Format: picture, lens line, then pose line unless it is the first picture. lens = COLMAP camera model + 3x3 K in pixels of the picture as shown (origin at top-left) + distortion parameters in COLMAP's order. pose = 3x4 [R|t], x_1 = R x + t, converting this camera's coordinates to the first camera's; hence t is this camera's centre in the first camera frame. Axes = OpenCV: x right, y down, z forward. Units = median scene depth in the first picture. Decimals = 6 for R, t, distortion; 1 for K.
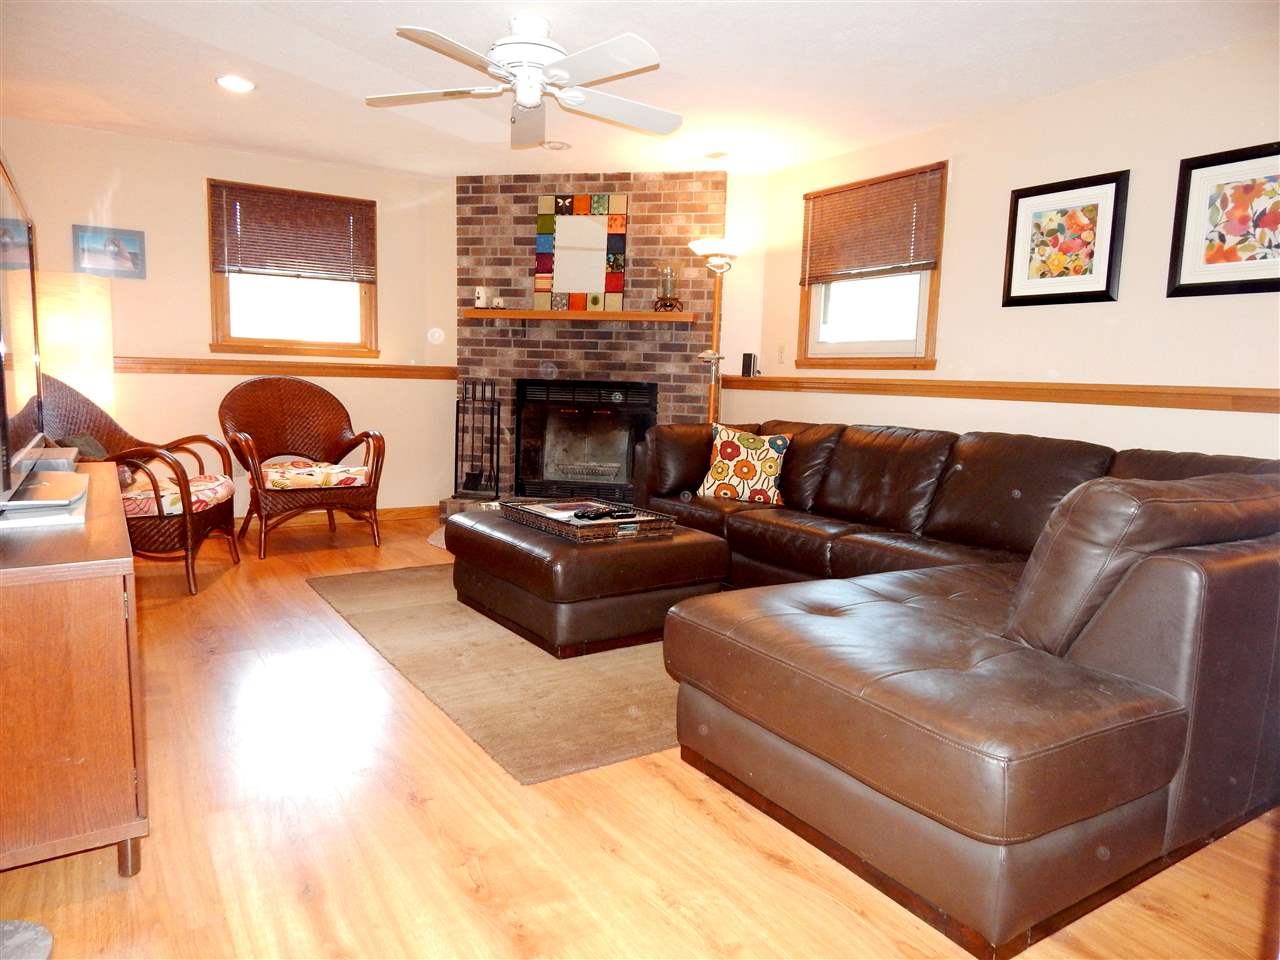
lens RADIAL K [[844.1, 0, 642.6], [0, 844.1, 479.4], [0, 0, 1]] dist [0.003541, -0.000234]
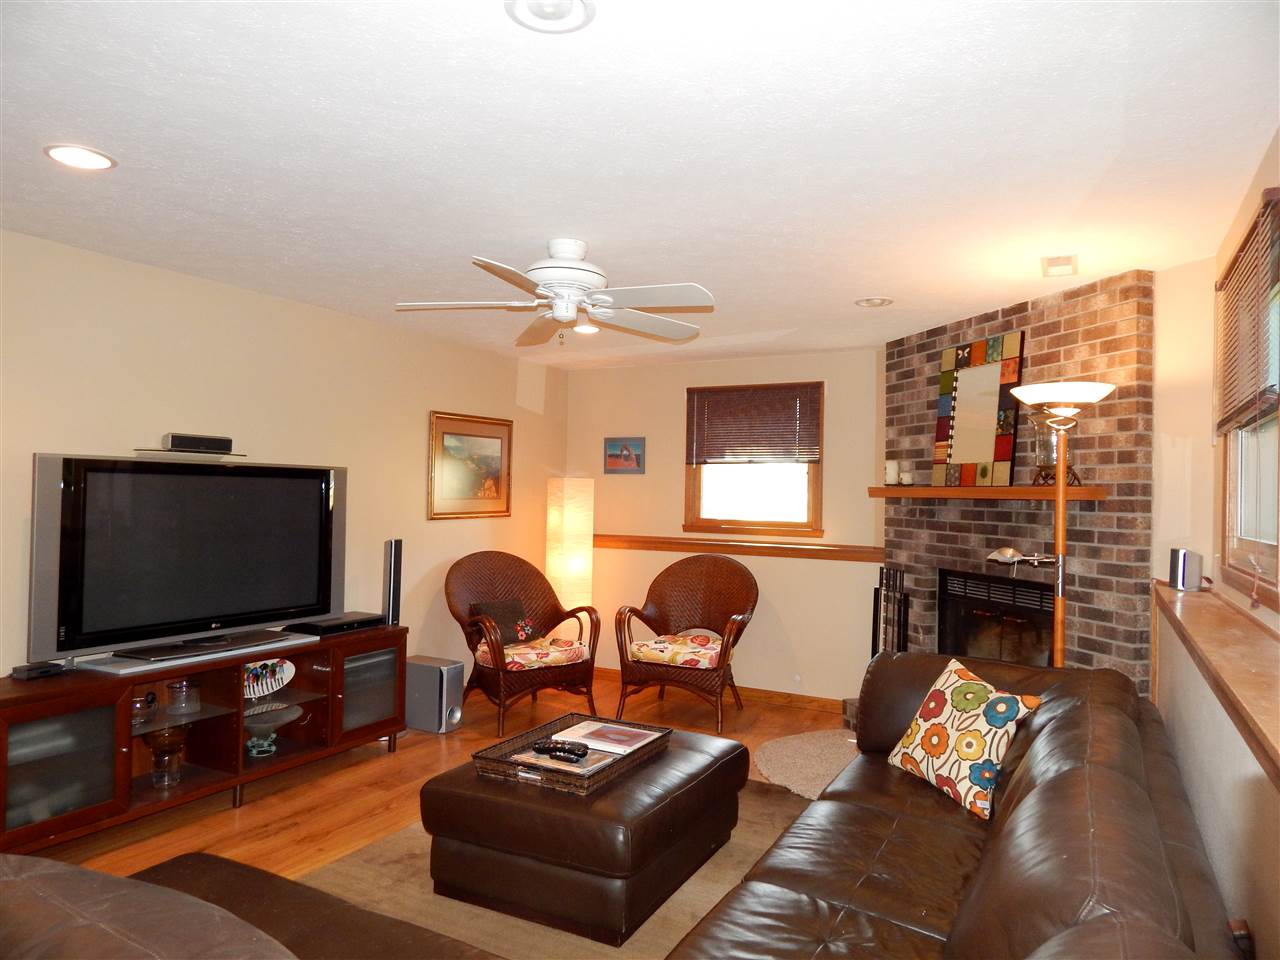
lens RADIAL K [[844.1, 0, 641.5], [0, 844.1, 484.5], [0, 0, 1]] dist [0.003541, -0.000234]
pose [[0.490297, -0.030355, -0.871027, 0.452652], [-0.110598, 0.989147, -0.096726, -0.091744], [0.864510, 0.143758, 0.481619, 0.361971]]
